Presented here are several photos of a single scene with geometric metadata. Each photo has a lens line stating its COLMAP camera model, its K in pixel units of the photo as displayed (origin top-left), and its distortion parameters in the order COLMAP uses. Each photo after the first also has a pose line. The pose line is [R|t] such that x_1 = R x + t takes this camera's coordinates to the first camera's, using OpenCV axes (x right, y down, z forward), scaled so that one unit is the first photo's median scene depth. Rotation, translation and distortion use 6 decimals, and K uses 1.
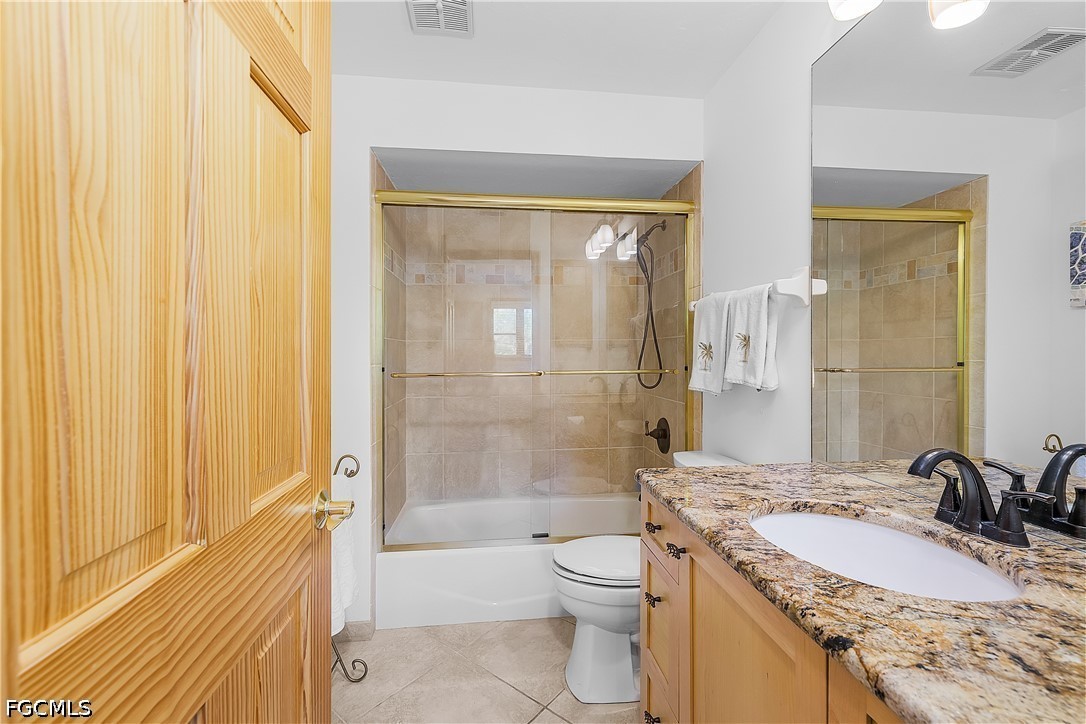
lens RADIAL K [[459.6, 0, 543.7], [0, 459.6, 350.1], [0, 0, 1]] dist [0.003010, 0.000360]
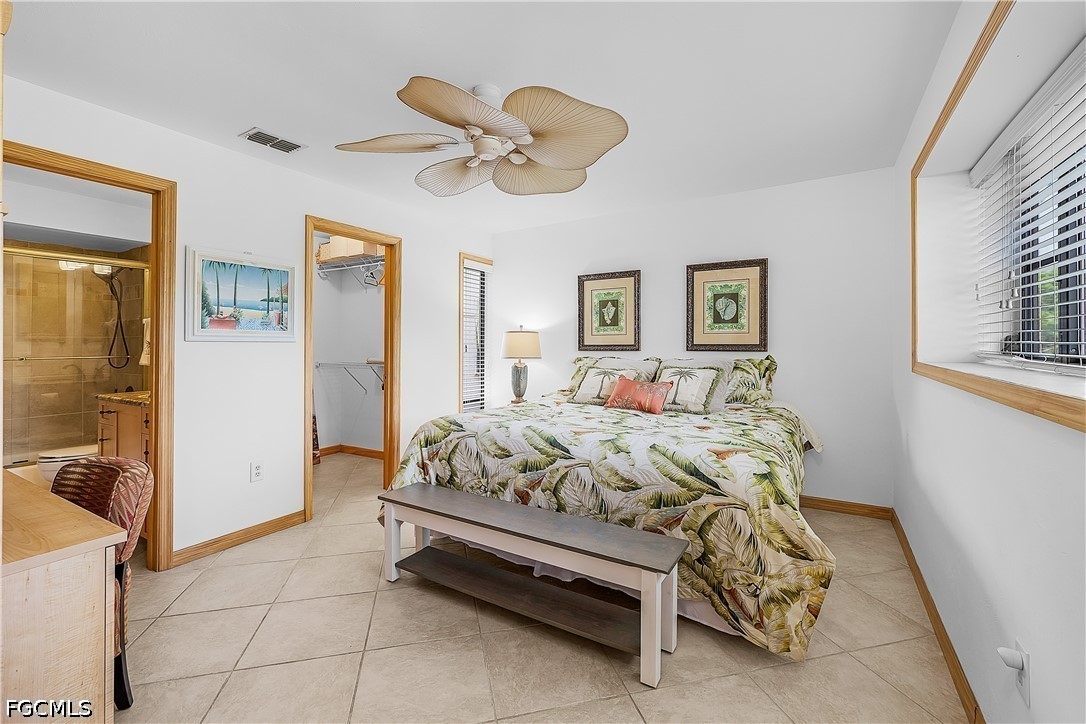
lens RADIAL K [[453.0, 0, 547.5], [0, 453.0, 352.4], [0, 0, 1]] dist [0.000618, 0.000300]
pose [[0.603411, -0.006975, 0.797400, -0.113873], [-0.004208, 0.999920, 0.011931, 0.002530], [-0.797419, -0.010555, 0.603334, -1.018779]]
